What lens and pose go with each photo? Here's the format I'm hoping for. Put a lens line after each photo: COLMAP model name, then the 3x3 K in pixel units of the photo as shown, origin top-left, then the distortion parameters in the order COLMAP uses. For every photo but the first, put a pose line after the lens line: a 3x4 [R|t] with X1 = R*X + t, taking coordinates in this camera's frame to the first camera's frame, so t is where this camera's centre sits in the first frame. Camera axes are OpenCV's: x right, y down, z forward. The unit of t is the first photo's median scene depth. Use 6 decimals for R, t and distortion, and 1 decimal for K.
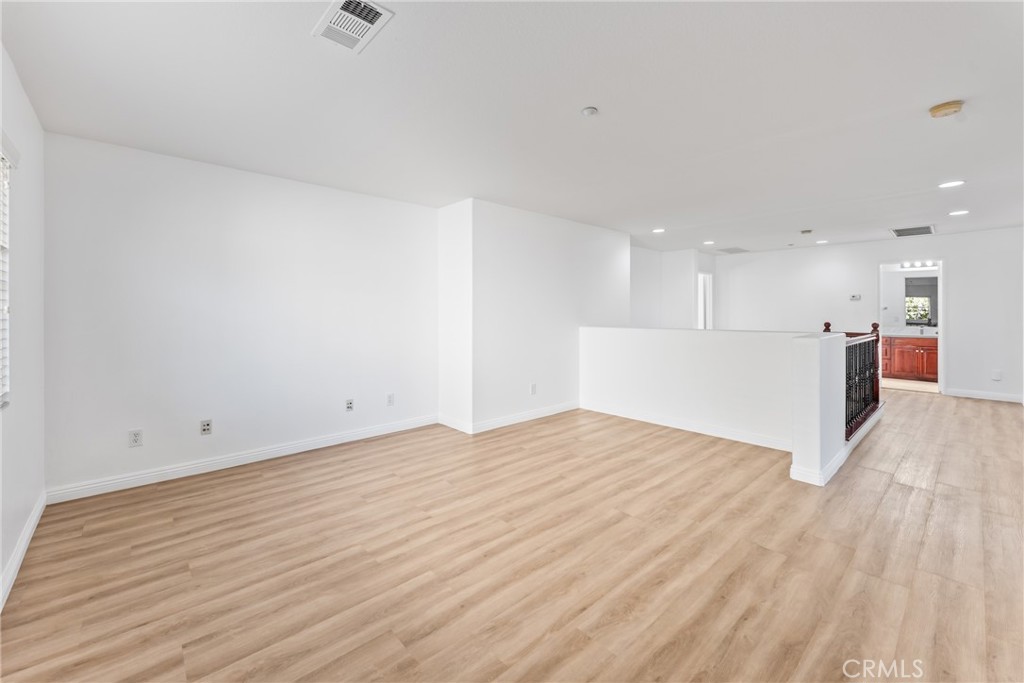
lens RADIAL K [[408.7, 0, 512.7], [0, 408.7, 306.9], [0, 0, 1]] dist [-0.008268, -0.000117]
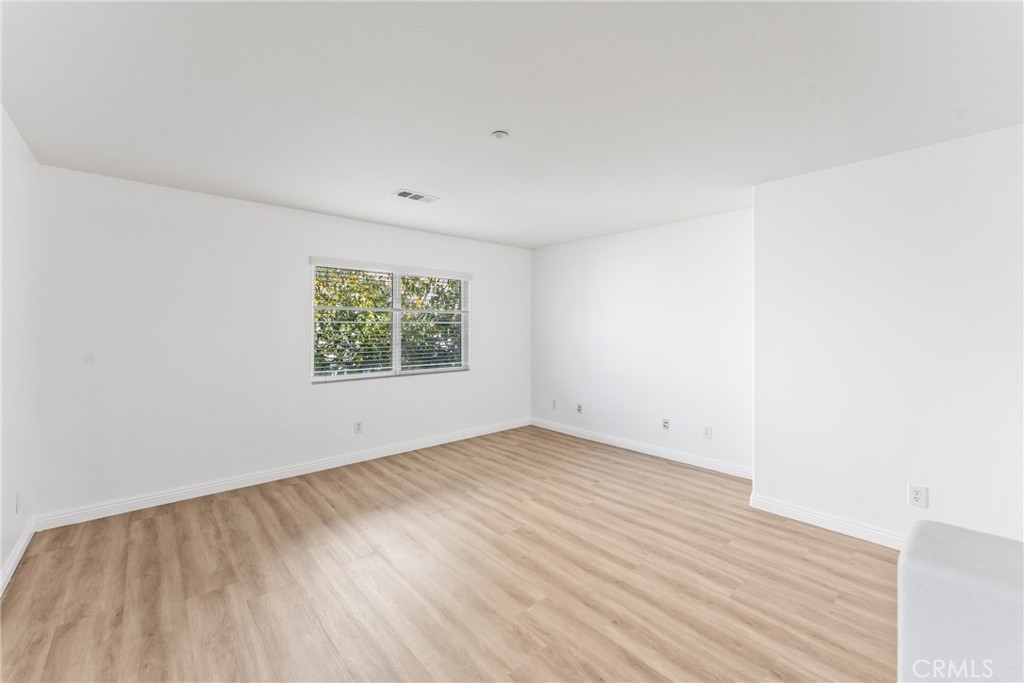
lens RADIAL K [[408.7, 0, 511.7], [0, 408.7, 337.4], [0, 0, 1]] dist [-0.008268, -0.000117]
pose [[0.005167, 0.027254, -0.999615, 0.905374], [0.012971, 0.999543, 0.027319, -0.025514], [0.999903, -0.013107, 0.004812, 0.832910]]
